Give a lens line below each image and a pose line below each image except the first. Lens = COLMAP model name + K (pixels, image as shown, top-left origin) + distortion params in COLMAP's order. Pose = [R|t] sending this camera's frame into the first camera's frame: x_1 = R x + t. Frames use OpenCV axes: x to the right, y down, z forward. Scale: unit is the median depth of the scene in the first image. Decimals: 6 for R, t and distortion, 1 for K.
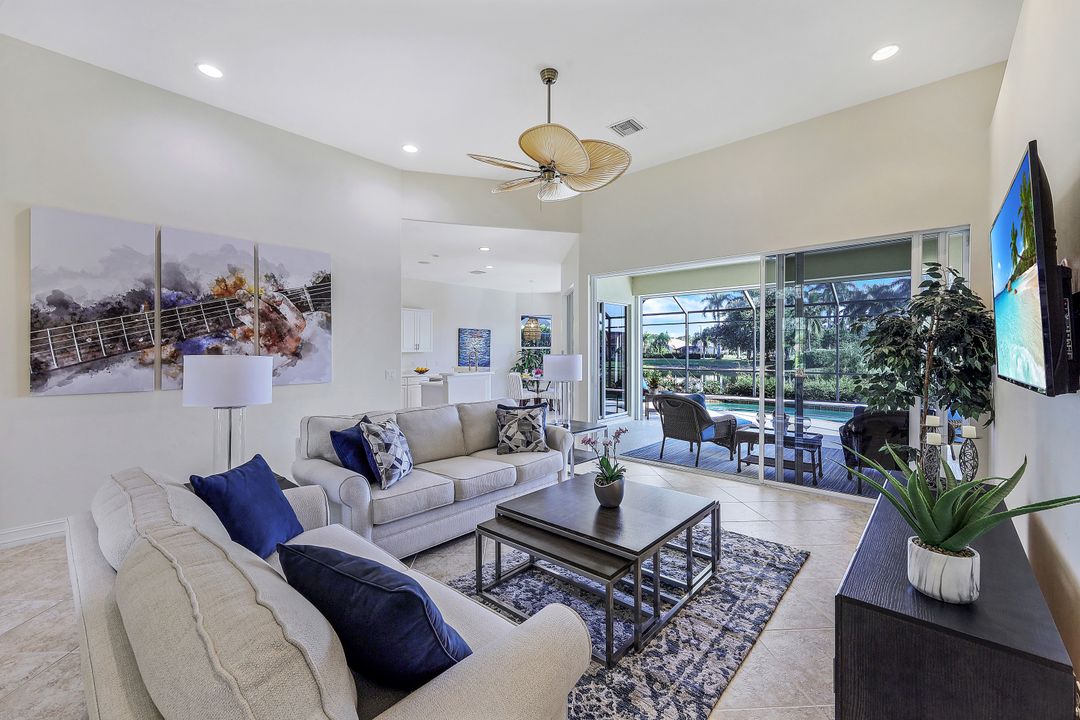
lens RADIAL K [[441.7, 0, 538.8], [0, 441.7, 355.8], [0, 0, 1]] dist [0.000439, -0.000087]
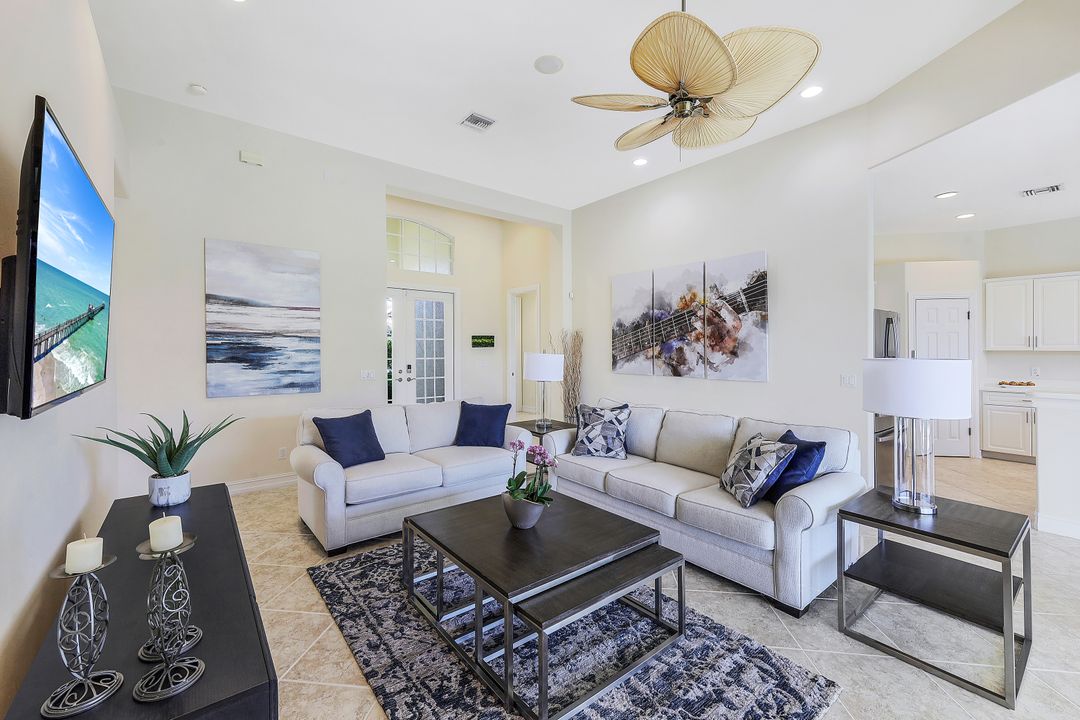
lens RADIAL K [[441.7, 0, 524.4], [0, 441.7, 343.0], [0, 0, 1]] dist [0.000439, -0.000087]
pose [[-0.186184, -0.015142, -0.982398, 0.652501], [-0.008132, 0.999871, -0.013870, -0.009203], [0.982481, 0.005406, -0.186283, 0.731988]]
